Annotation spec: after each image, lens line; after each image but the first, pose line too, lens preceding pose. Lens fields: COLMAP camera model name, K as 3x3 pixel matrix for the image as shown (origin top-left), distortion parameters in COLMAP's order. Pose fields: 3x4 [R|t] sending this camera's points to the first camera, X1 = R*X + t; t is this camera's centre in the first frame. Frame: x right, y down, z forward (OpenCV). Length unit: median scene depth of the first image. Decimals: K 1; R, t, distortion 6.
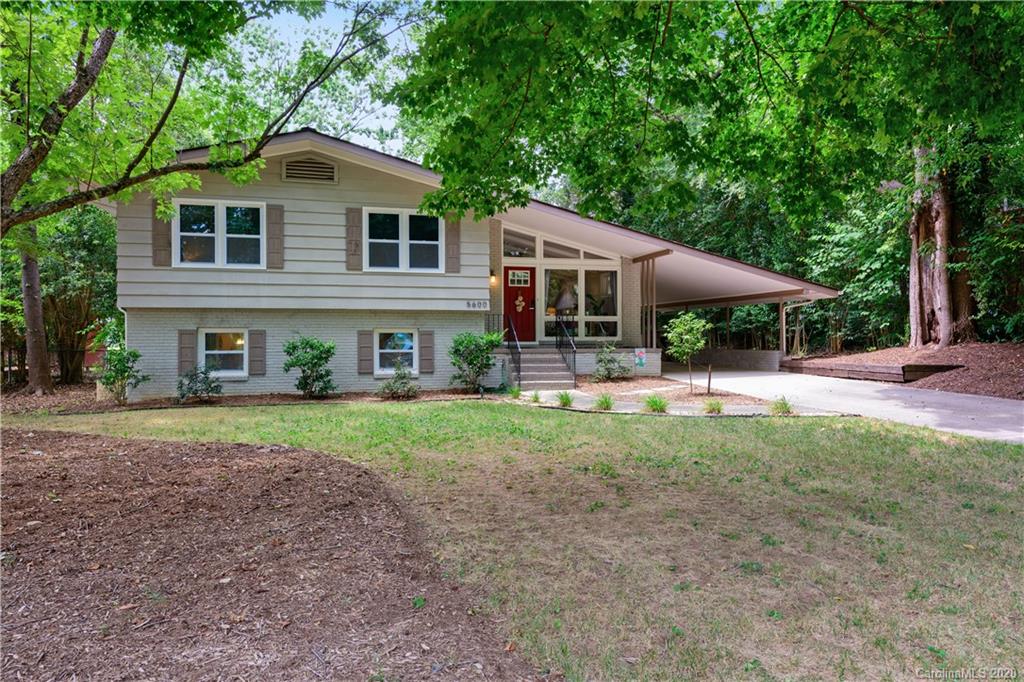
lens RADIAL K [[646.9, 0, 512.5], [0, 646.9, 341.6], [0, 0, 1]] dist [-0.006610, -0.000871]
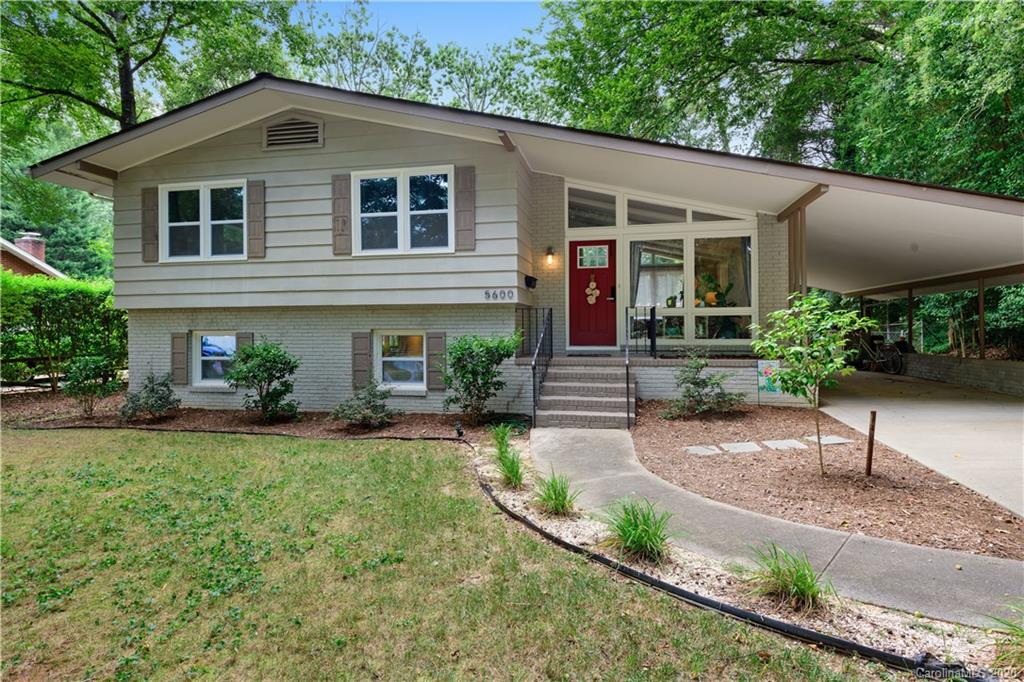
lens RADIAL K [[545.6, 0, 511.6], [0, 545.6, 335.6], [0, 0, 1]] dist [0.007476, 0.000371]
pose [[0.903882, -0.000638, -0.427782, 0.211172], [0.001343, 0.999998, 0.001344, -0.014080], [0.427780, -0.001790, 0.903881, 0.477738]]
